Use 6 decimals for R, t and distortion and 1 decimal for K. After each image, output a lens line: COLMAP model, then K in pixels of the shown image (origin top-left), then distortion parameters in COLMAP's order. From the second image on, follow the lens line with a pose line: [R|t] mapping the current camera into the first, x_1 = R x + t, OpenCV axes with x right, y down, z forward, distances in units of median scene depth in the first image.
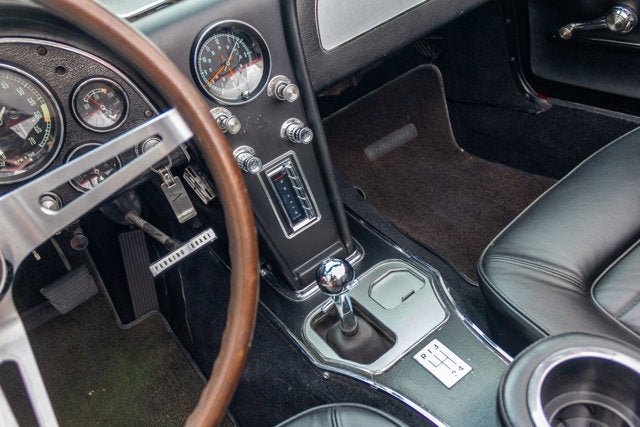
lens RADIAL K [[524.2, 0, 310.2], [0, 524.2, 214.8], [0, 0, 1]] dist [-0.002458, -0.000946]
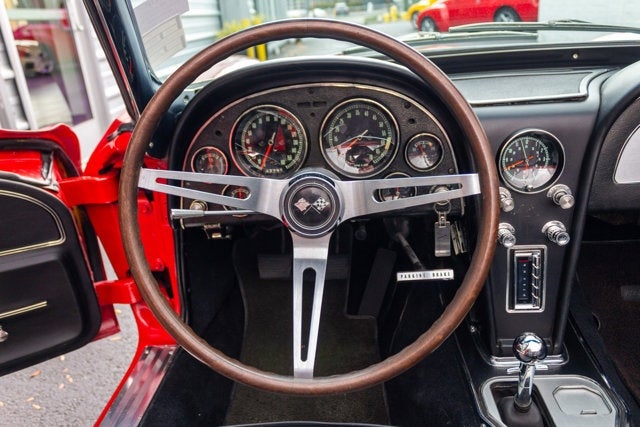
lens RADIAL K [[524.2, 0, 310.2], [0, 524.2, 214.8], [0, 0, 1]] dist [-0.002458, -0.000946]
pose [[0.787899, 0.419969, -0.450379, 0.051698], [-0.473267, 0.880895, -0.006522, 0.077036], [0.393997, 0.218288, 0.892814, -0.284646]]
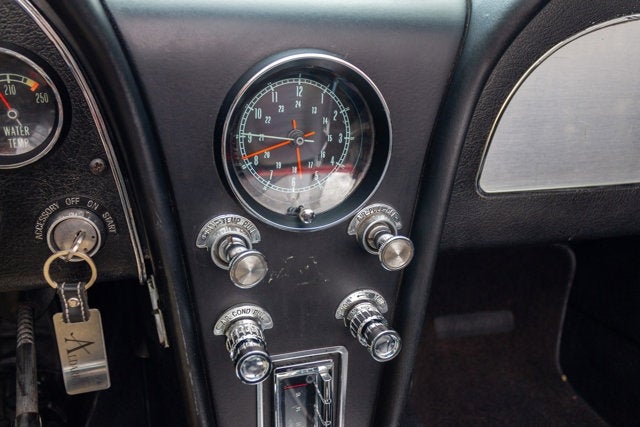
lens RADIAL K [[524.2, 0, 310.2], [0, 524.2, 214.8], [0, 0, 1]] dist [-0.002458, -0.000946]
pose [[0.902017, 0.421053, -0.095286, -0.071142], [-0.430305, 0.894657, -0.120110, -0.167130], [0.034676, 0.149343, 0.988177, 0.515308]]
